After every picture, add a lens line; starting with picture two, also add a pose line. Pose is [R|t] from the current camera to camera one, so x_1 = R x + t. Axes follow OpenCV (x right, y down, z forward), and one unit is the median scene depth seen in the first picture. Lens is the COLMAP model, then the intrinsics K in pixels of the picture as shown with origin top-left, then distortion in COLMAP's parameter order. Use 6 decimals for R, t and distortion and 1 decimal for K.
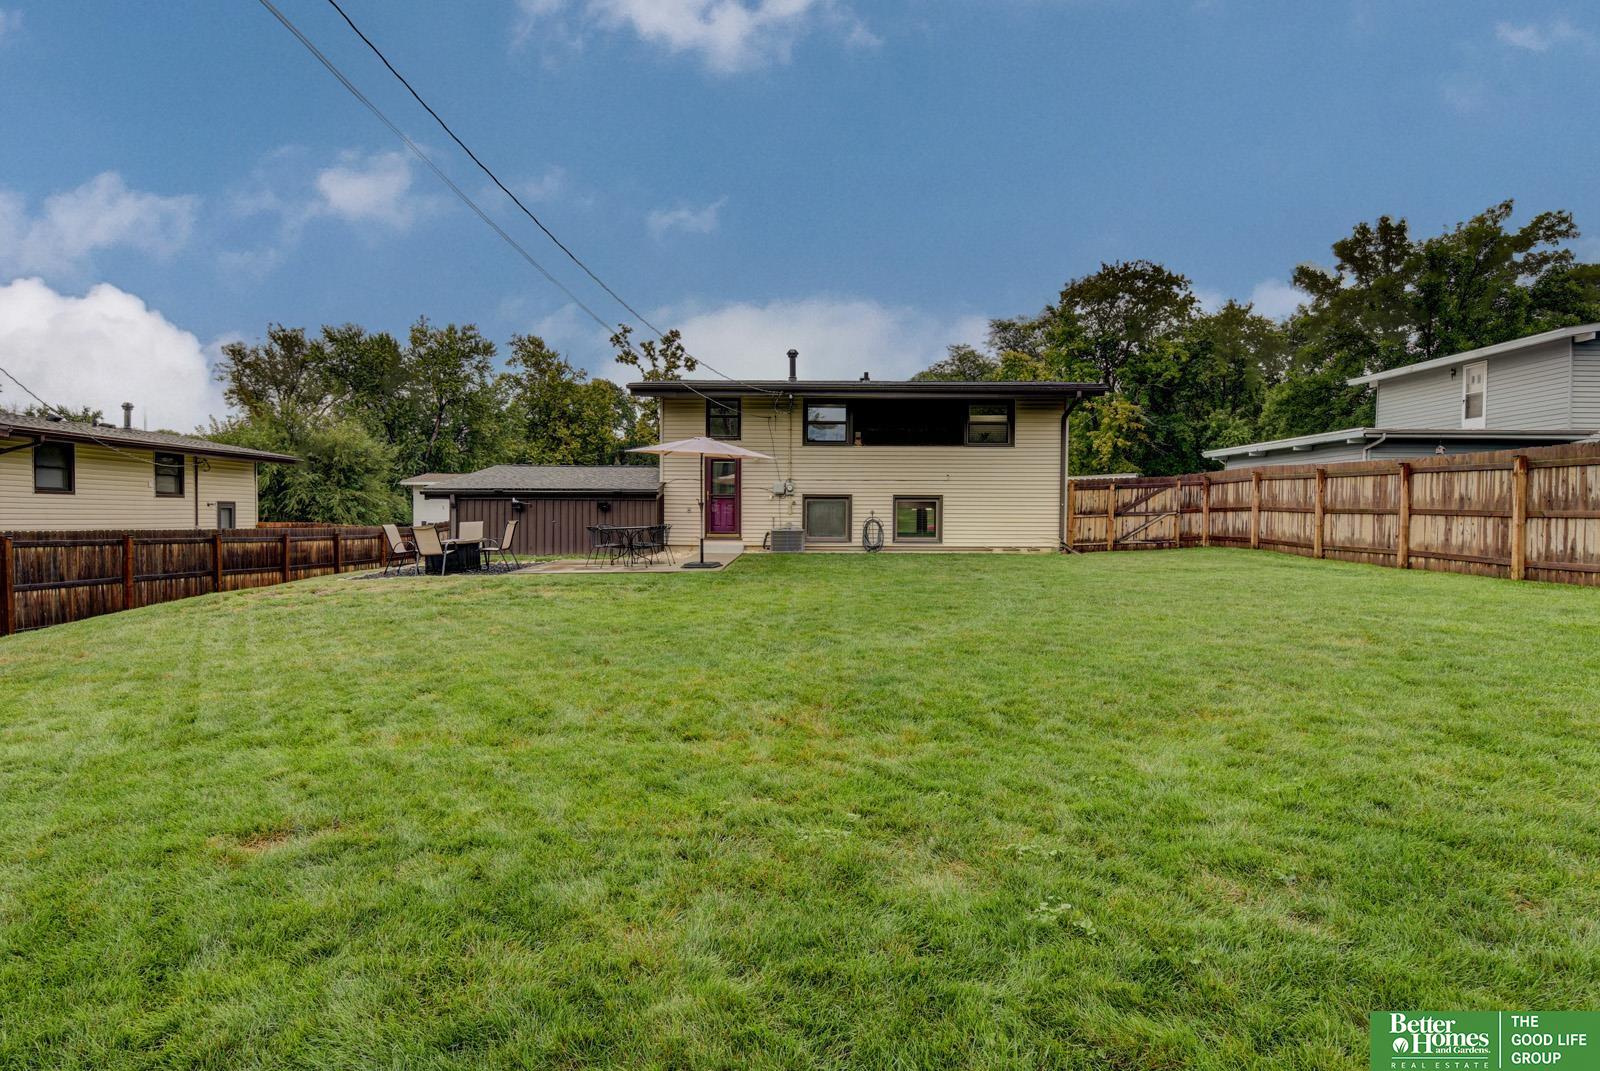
lens RADIAL K [[839.4, 0, 800.0], [0, 839.4, 535.5], [0, 0, 1]] dist [0.024167, 0.000400]
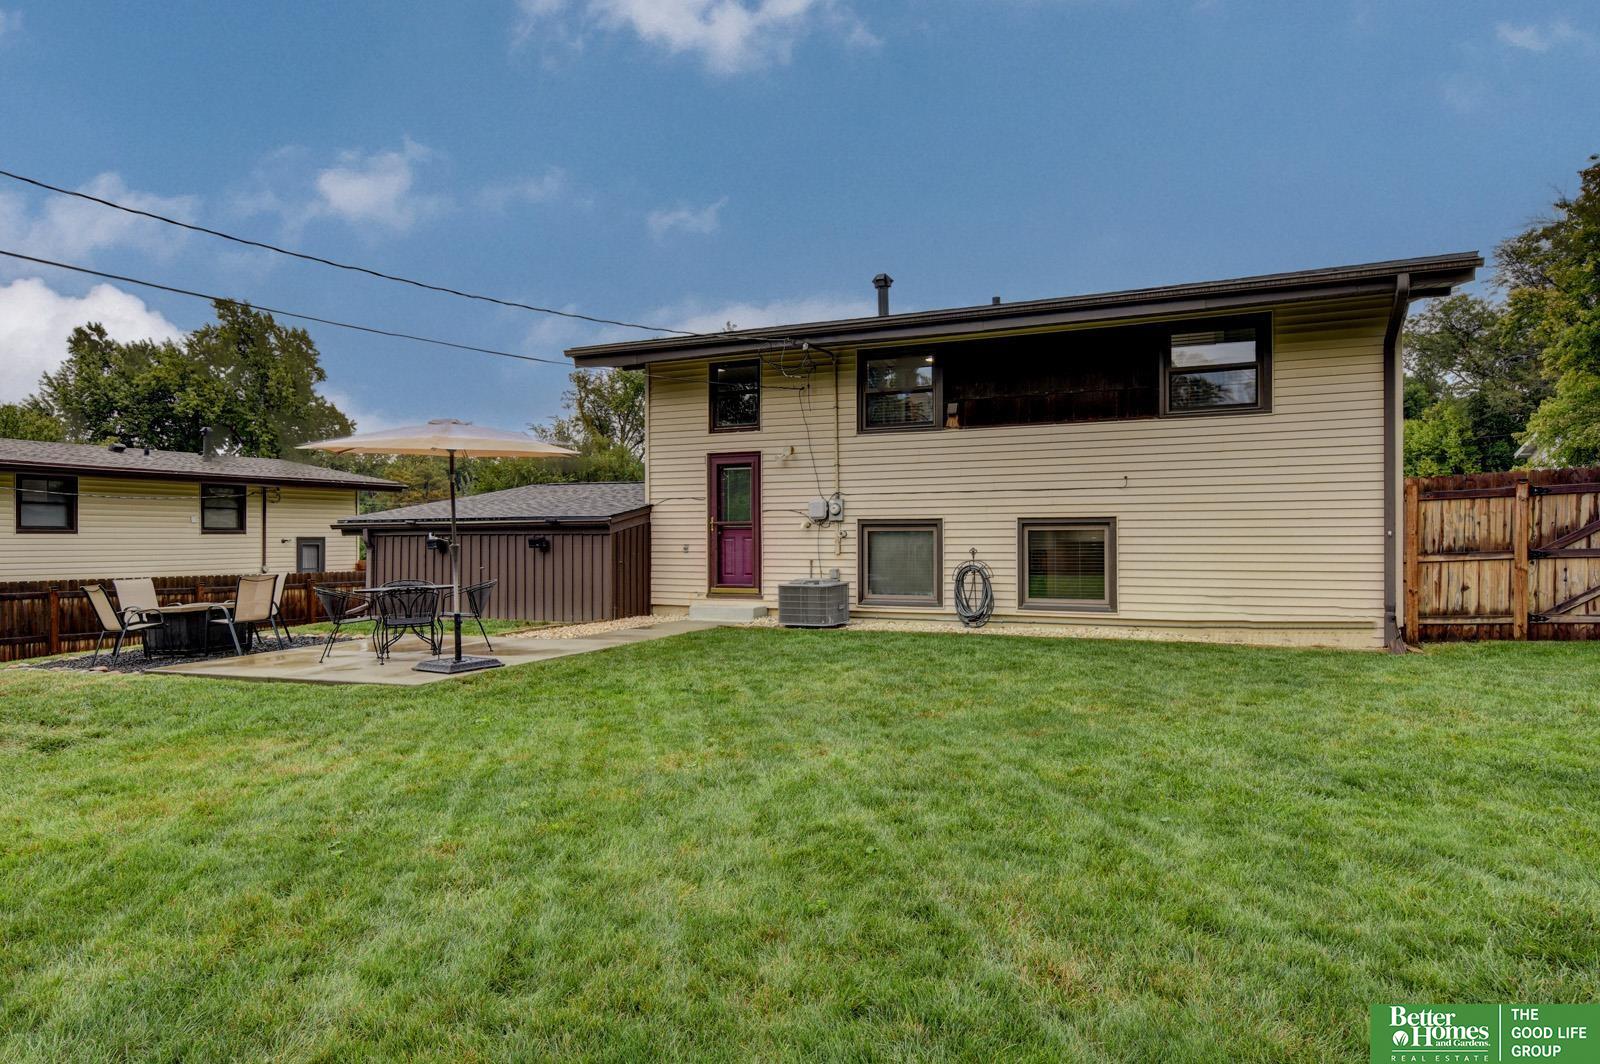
lens RADIAL K [[979.3, 0, 800.0], [0, 979.3, 532.0], [0, 0, 1]] dist [0.041963, -0.046010]
pose [[0.914718, -0.010948, -0.403943, 0.234102], [-0.000932, 0.999573, -0.029203, -0.021326], [0.404091, 0.027089, 0.914318, 0.381023]]
